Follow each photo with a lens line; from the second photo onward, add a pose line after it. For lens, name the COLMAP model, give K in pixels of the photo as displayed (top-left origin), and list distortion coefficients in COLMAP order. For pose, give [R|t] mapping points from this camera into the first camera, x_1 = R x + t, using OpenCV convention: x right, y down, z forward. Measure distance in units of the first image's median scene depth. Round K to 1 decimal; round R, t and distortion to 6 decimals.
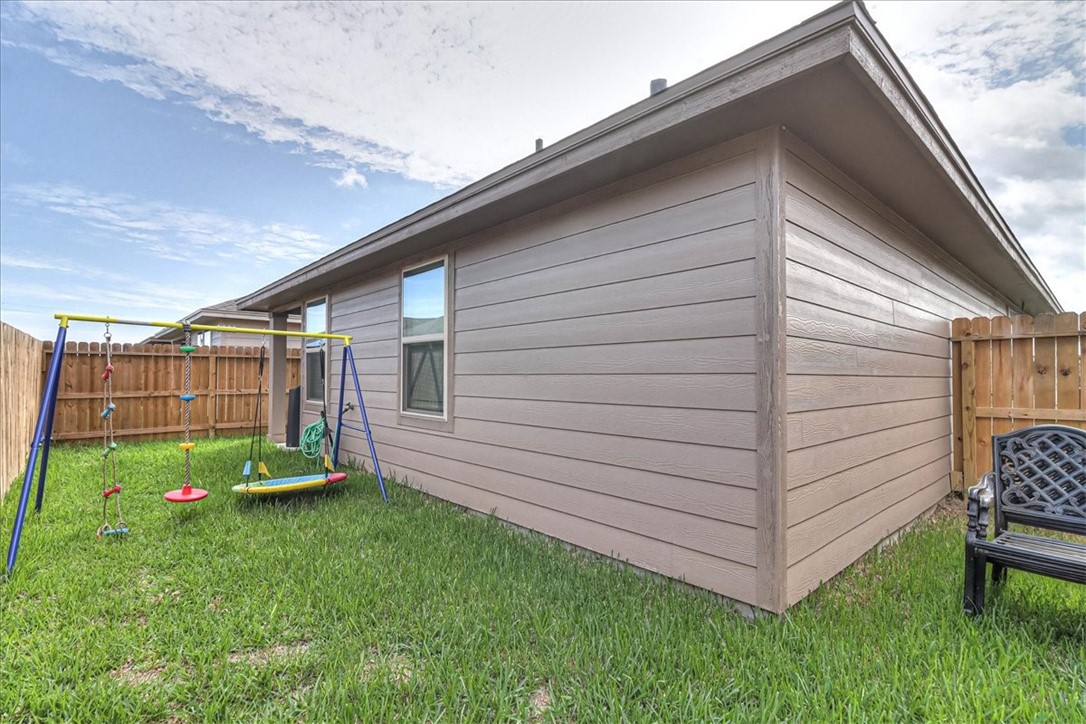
lens RADIAL K [[514.5, 0, 540.2], [0, 514.5, 381.6], [0, 0, 1]] dist [0.001338, -0.000632]
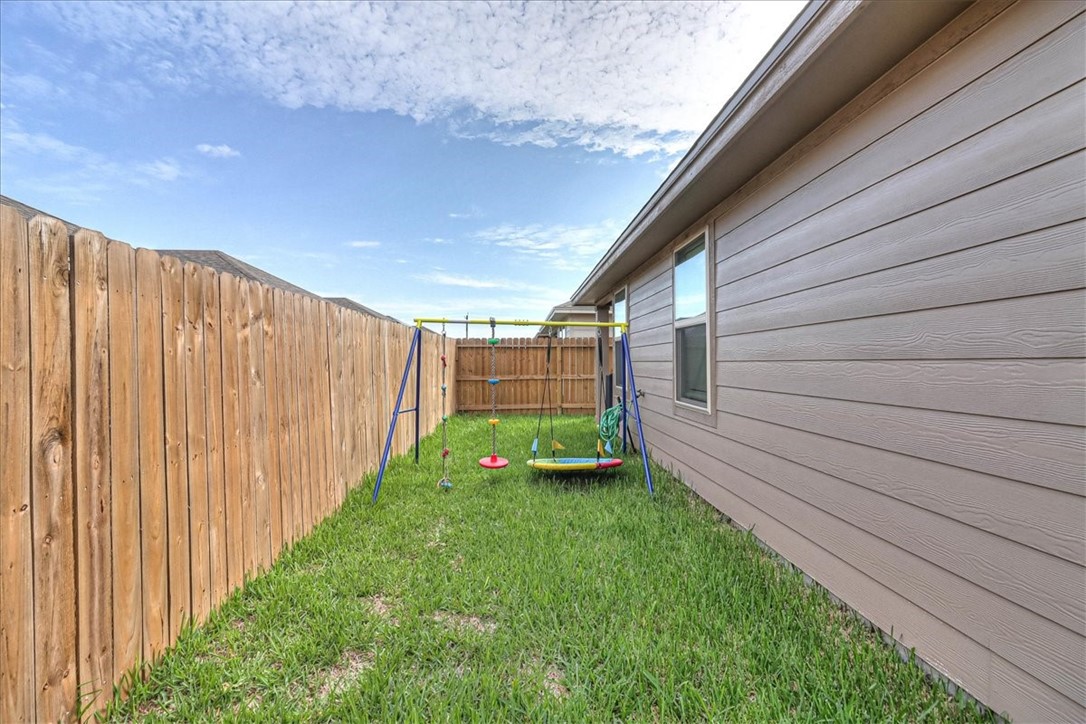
lens RADIAL K [[509.0, 0, 540.7], [0, 509.0, 341.9], [0, 0, 1]] dist [0.002286, 0.000323]
pose [[0.770639, -0.028753, -0.636623, 0.079296], [-0.004401, 0.998718, -0.050435, -0.000449], [0.637257, 0.041669, 0.769524, 0.072675]]
